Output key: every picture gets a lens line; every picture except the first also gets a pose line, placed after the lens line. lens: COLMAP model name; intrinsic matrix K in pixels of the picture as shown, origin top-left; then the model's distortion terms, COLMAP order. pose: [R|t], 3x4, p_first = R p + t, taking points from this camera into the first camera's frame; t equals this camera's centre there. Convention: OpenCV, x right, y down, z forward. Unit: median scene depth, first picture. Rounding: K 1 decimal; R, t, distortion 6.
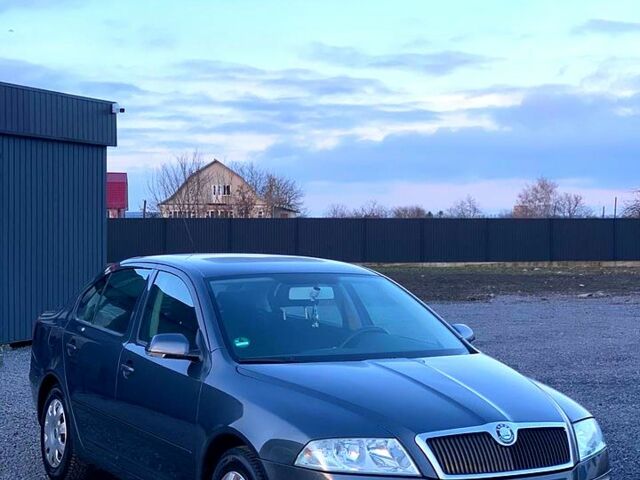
lens RADIAL K [[1239.4, 0, 320.0], [0, 1239.4, 240.0], [0, 0, 1]] dist [0.082413, 0.316368]
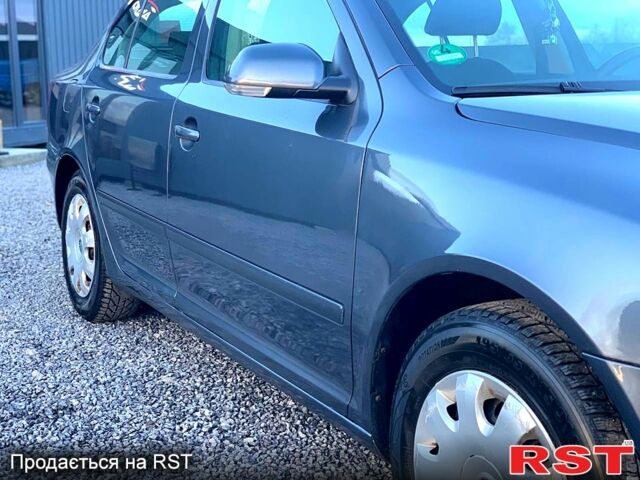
lens RADIAL K [[1239.4, 0, 320.0], [0, 1239.4, 240.0], [0, 0, 1]] dist [0.082413, 0.316368]
pose [[0.998880, -0.015916, -0.044554, -0.060032], [0.023011, 0.986262, 0.163579, 0.050134], [0.041338, -0.164421, 0.985524, 0.377753]]
